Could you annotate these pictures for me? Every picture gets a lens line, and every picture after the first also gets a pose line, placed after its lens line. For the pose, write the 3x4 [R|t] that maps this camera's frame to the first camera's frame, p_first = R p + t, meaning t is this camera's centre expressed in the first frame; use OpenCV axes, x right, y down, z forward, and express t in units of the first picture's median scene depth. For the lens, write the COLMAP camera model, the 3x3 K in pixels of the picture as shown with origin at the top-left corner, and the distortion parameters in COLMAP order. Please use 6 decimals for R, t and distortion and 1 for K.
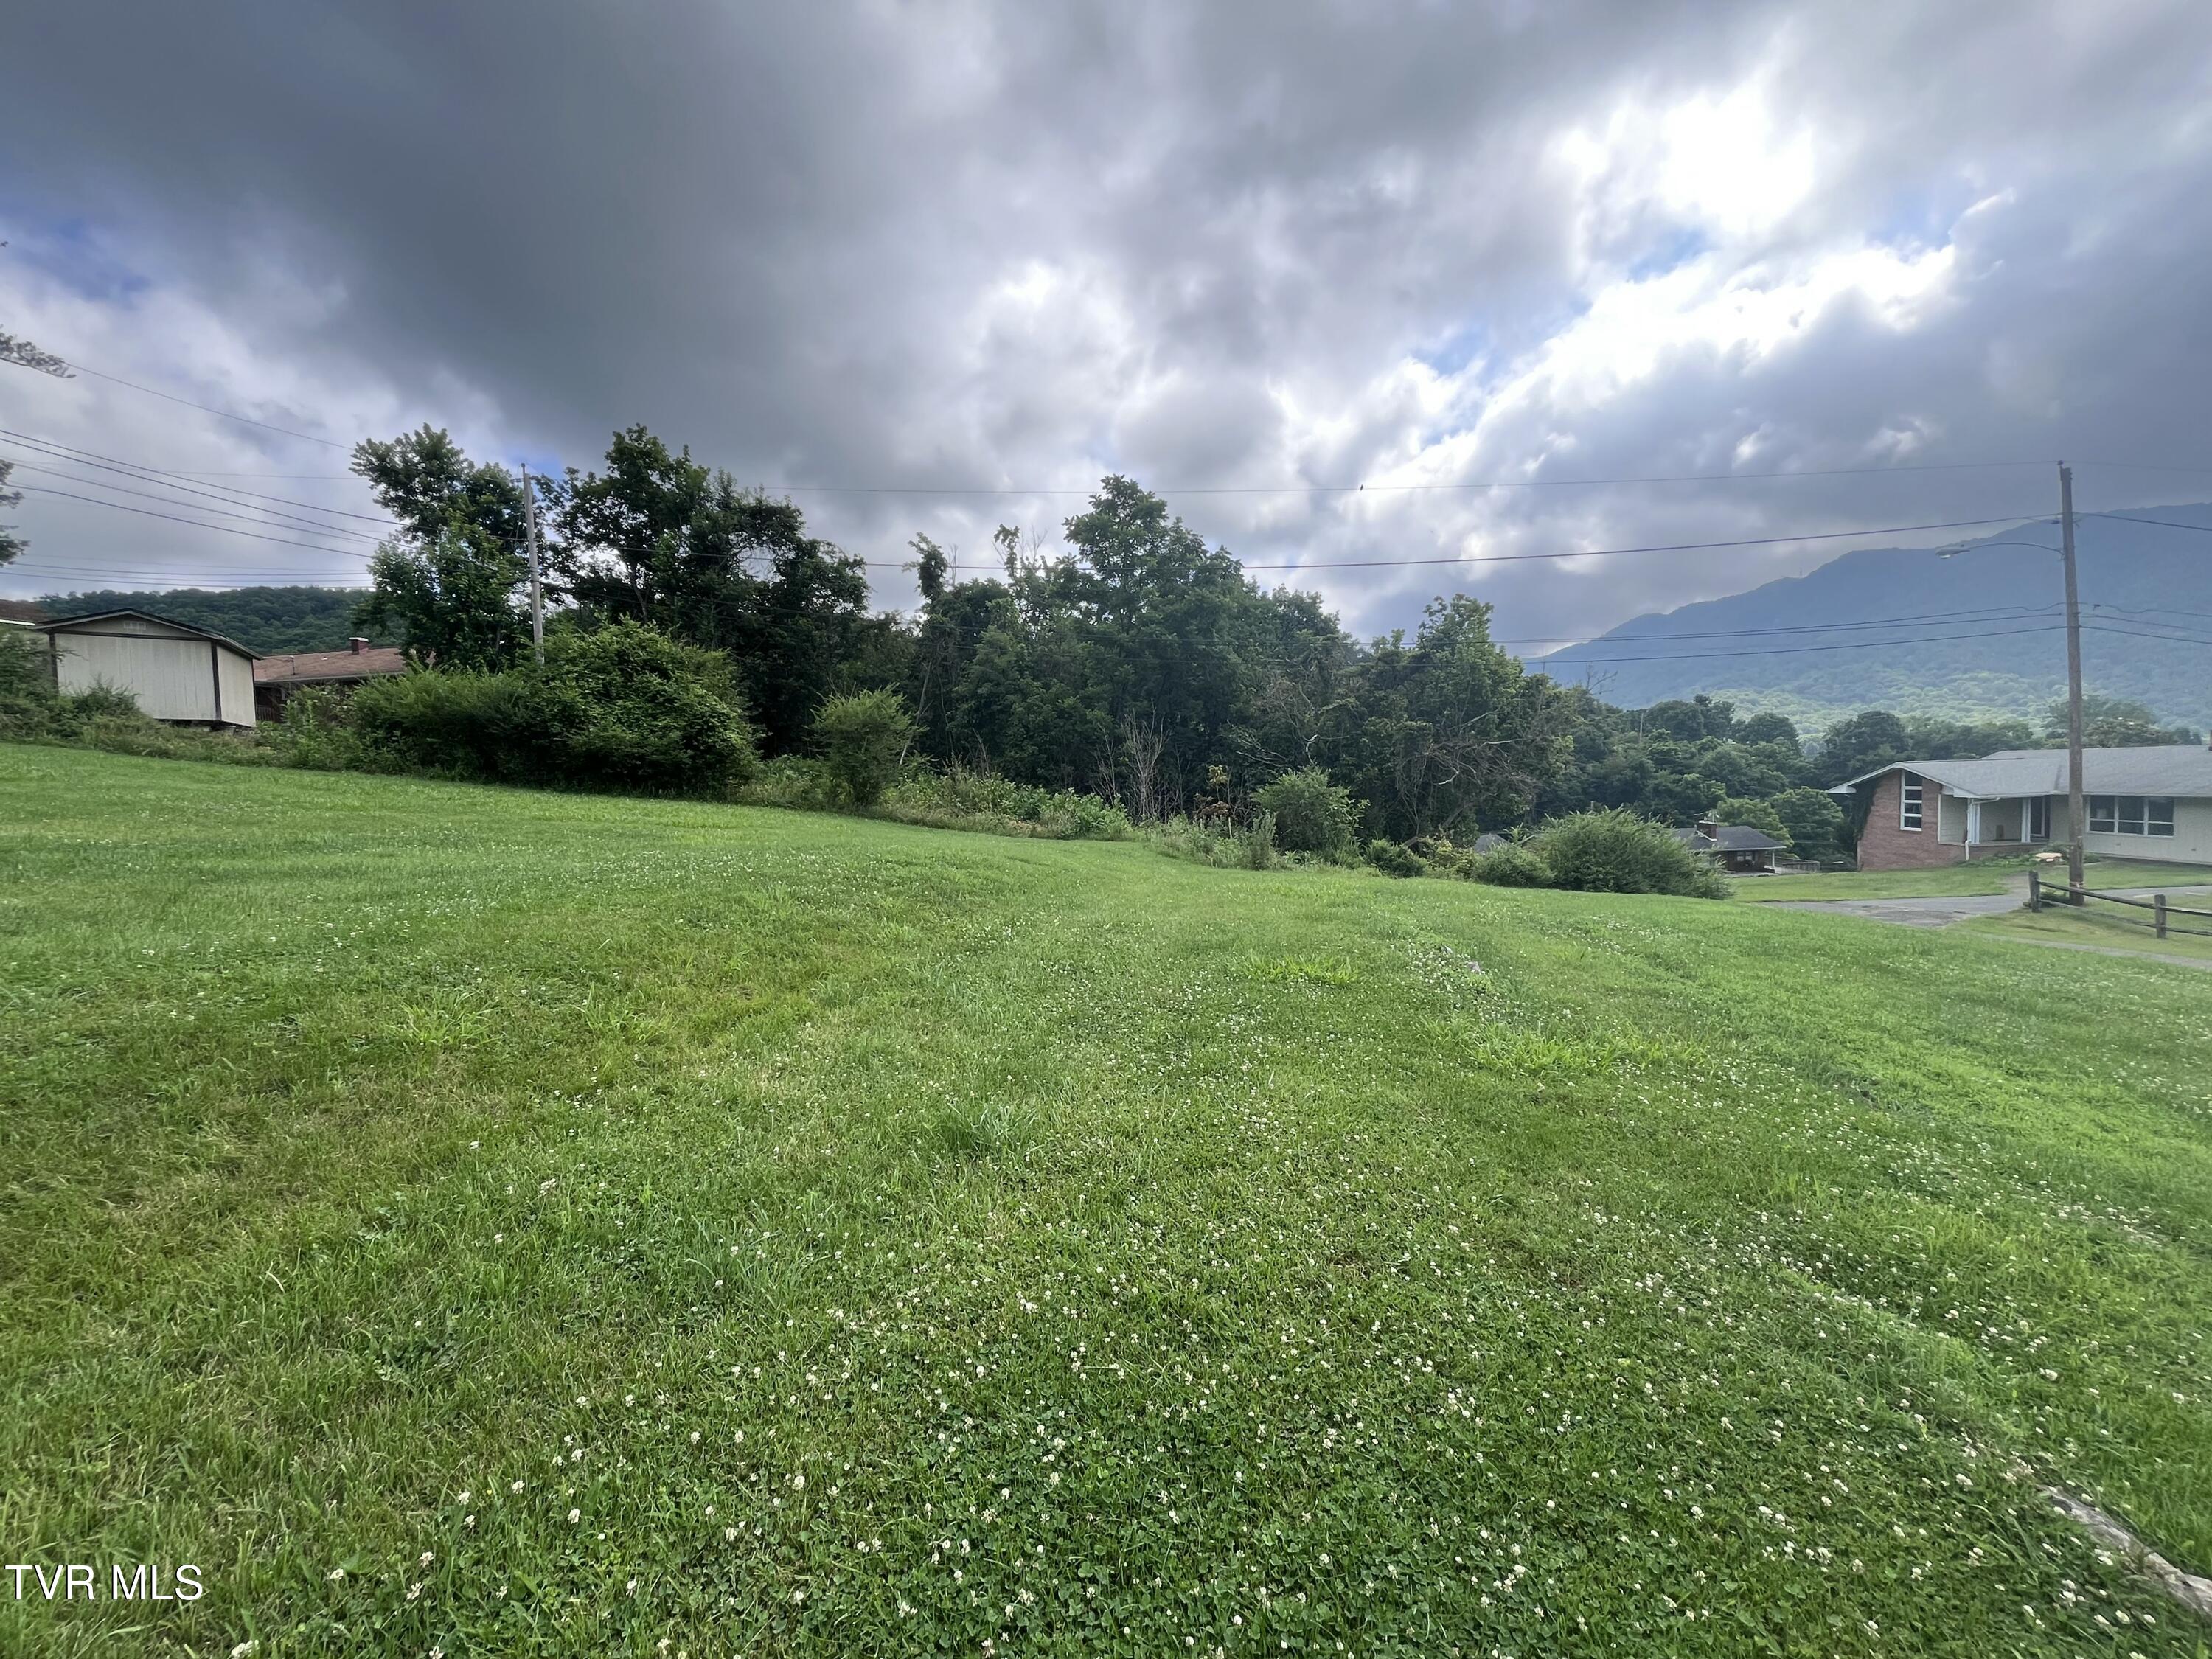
lens RADIAL K [[906.0, 0, 1102.0], [0, 906.0, 827.7], [0, 0, 1]] dist [-0.002885, 0.000124]
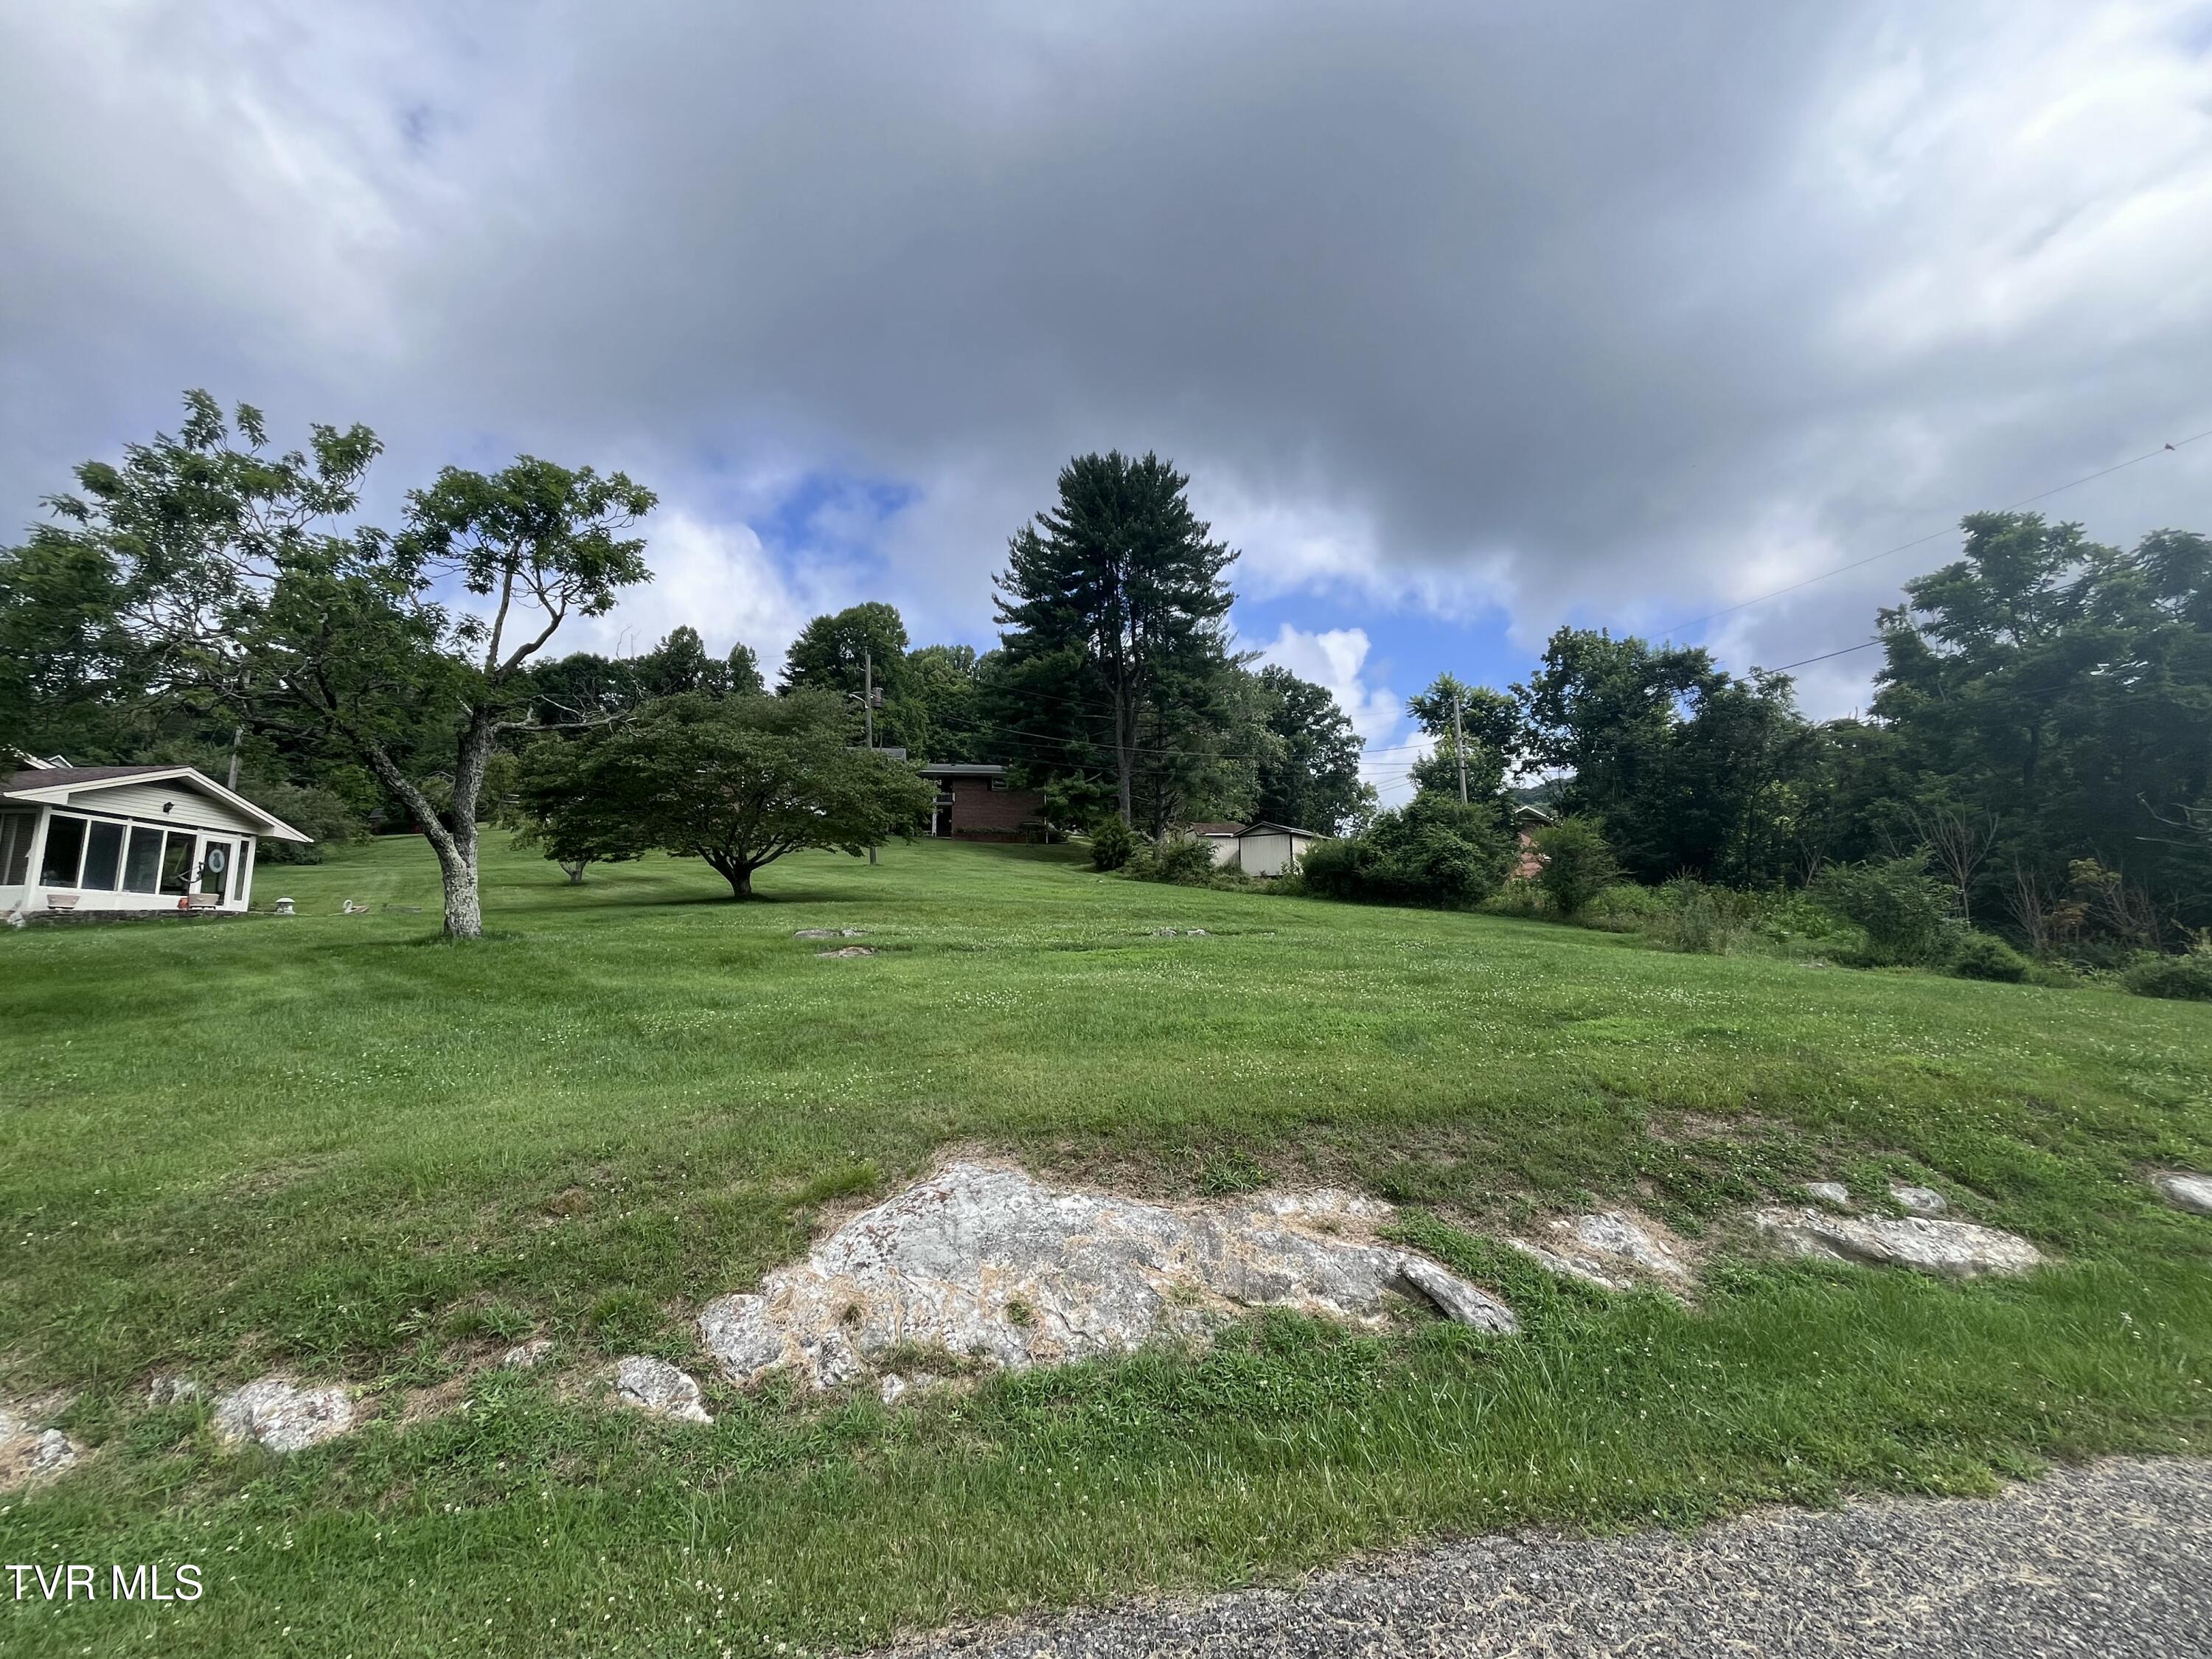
lens RADIAL K [[906.0, 0, 1102.0], [0, 906.0, 827.7], [0, 0, 1]] dist [-0.002885, 0.000124]
pose [[0.309675, -0.109069, -0.944566, 0.921287], [-0.052996, 0.989875, -0.131675, 0.071376], [0.949364, 0.090834, 0.300759, 0.062138]]
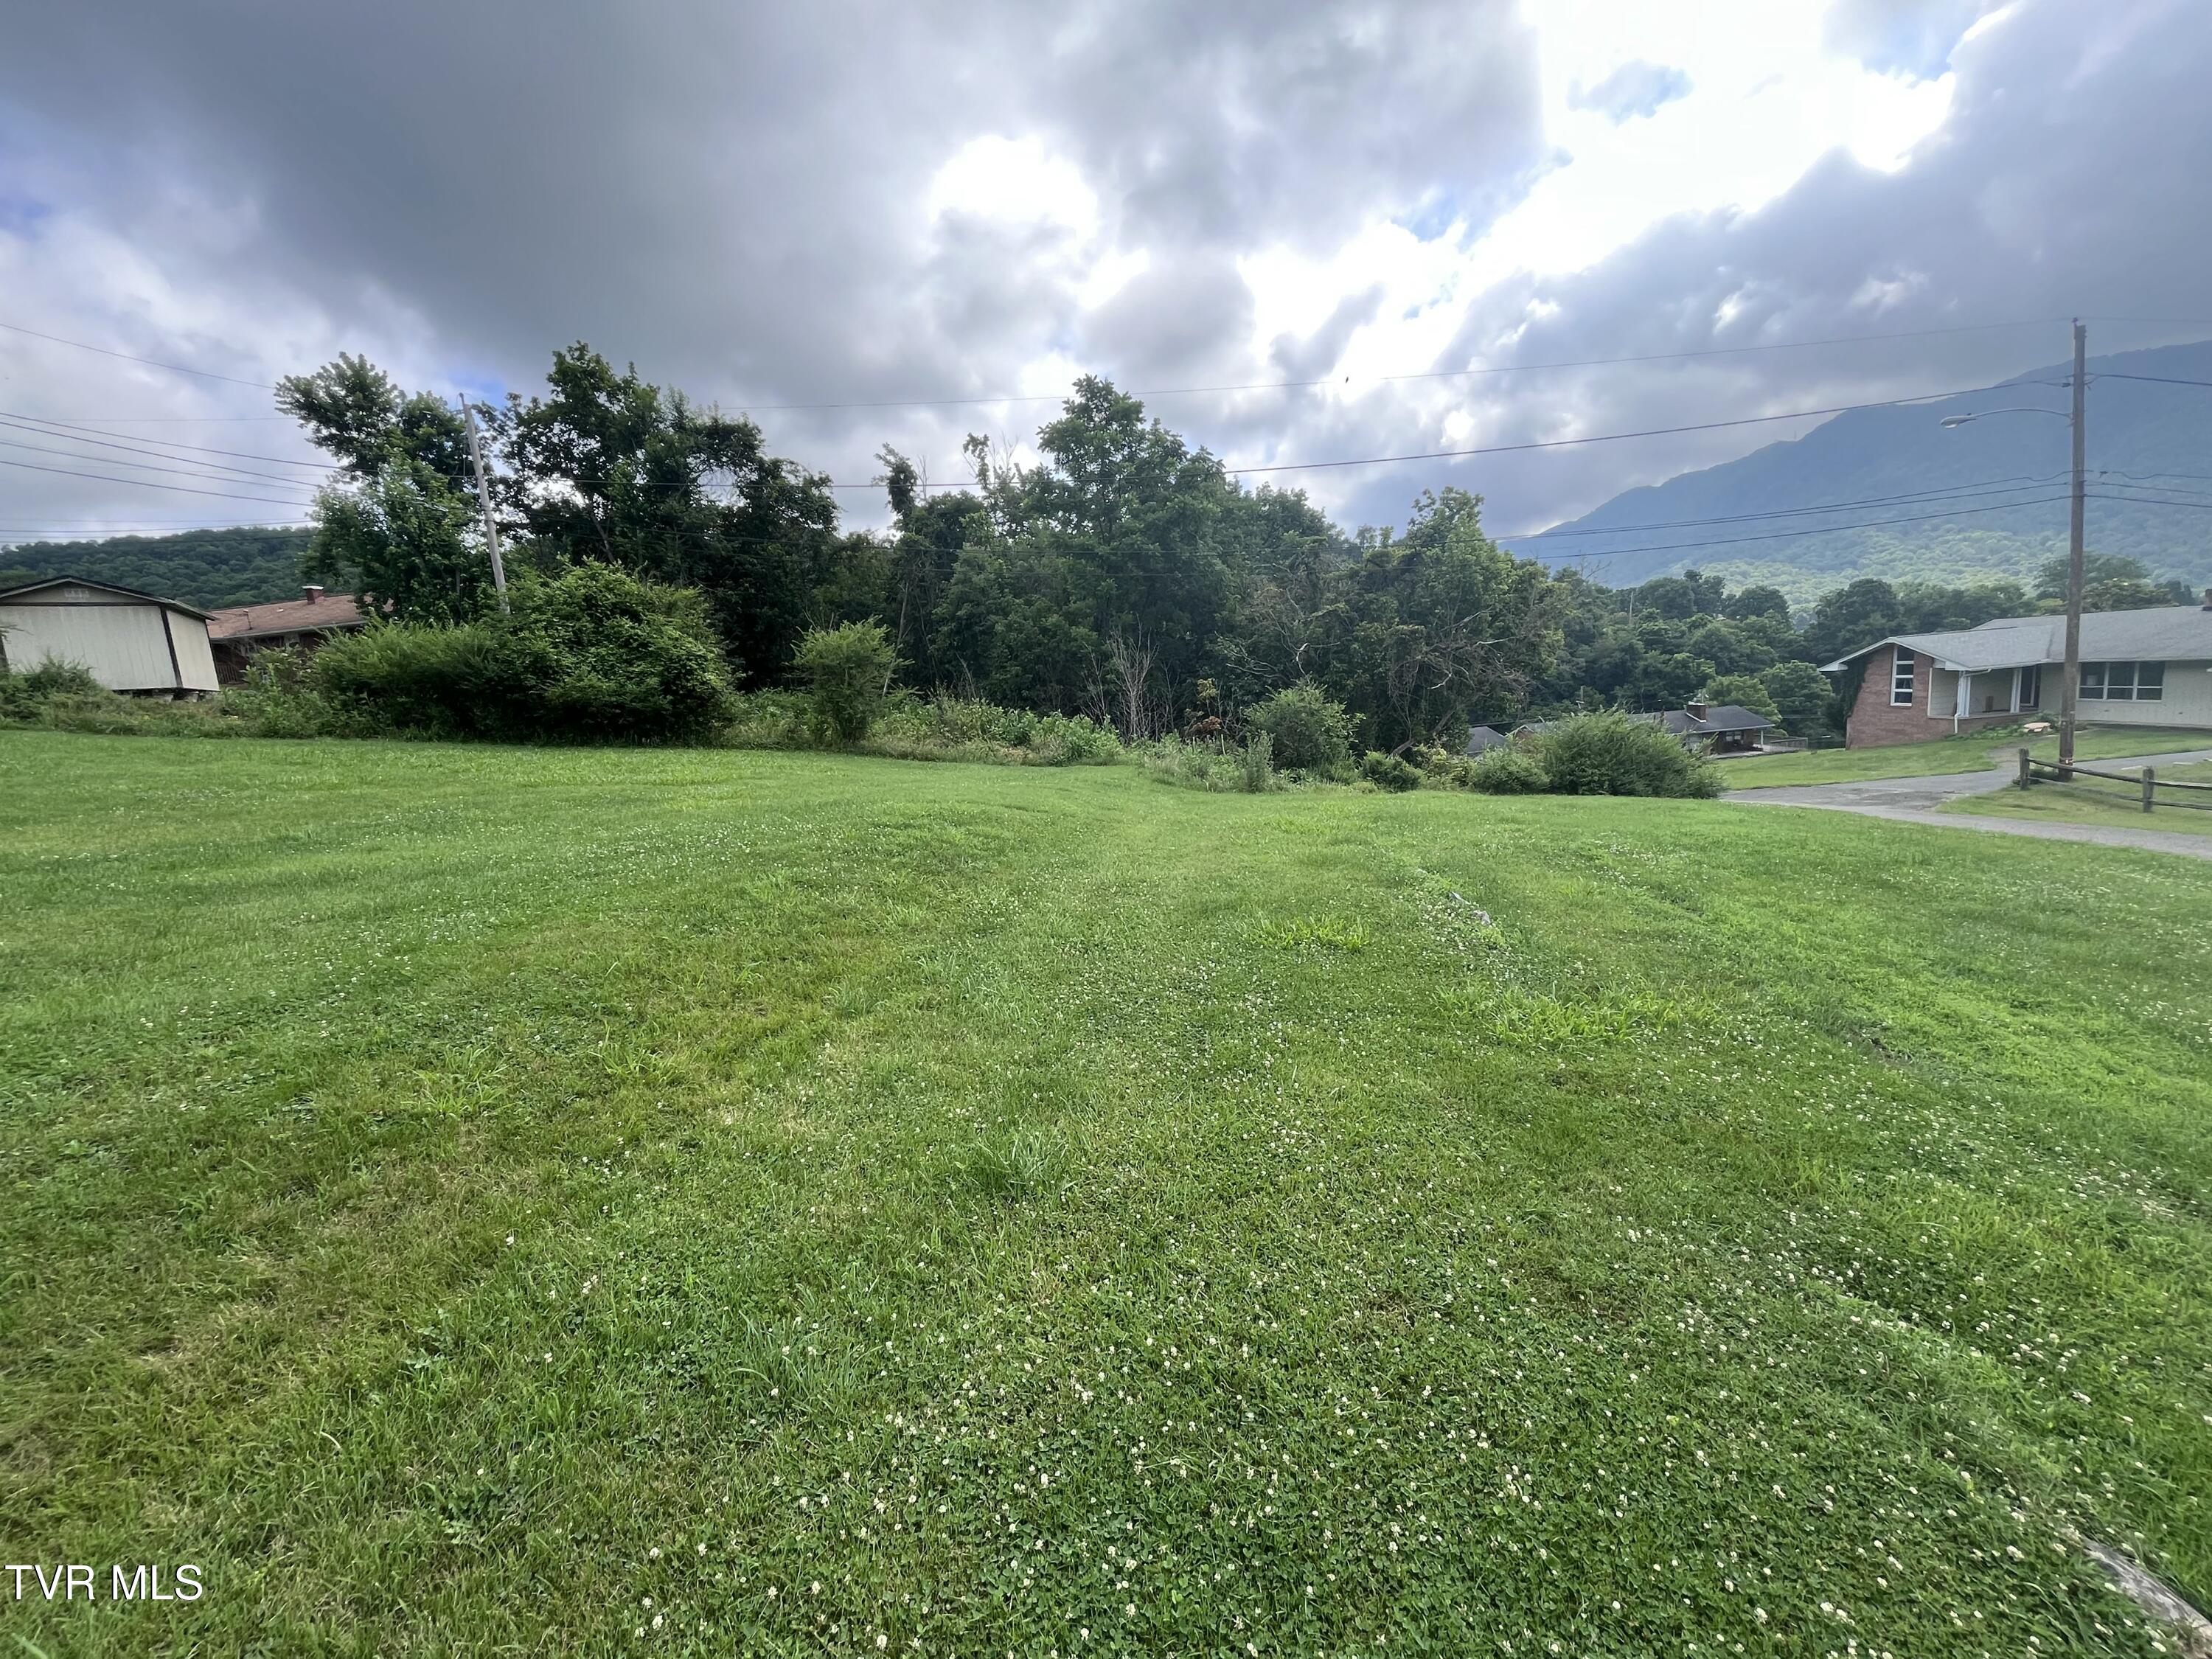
lens RADIAL K [[906.0, 0, 1102.0], [0, 906.0, 827.7], [0, 0, 1]] dist [-0.002885, 0.000124]
pose [[0.998579, -0.052719, 0.007739, -0.004405], [0.051642, 0.993322, 0.103174, -0.024758], [-0.013127, -0.102628, 0.994633, 0.007680]]
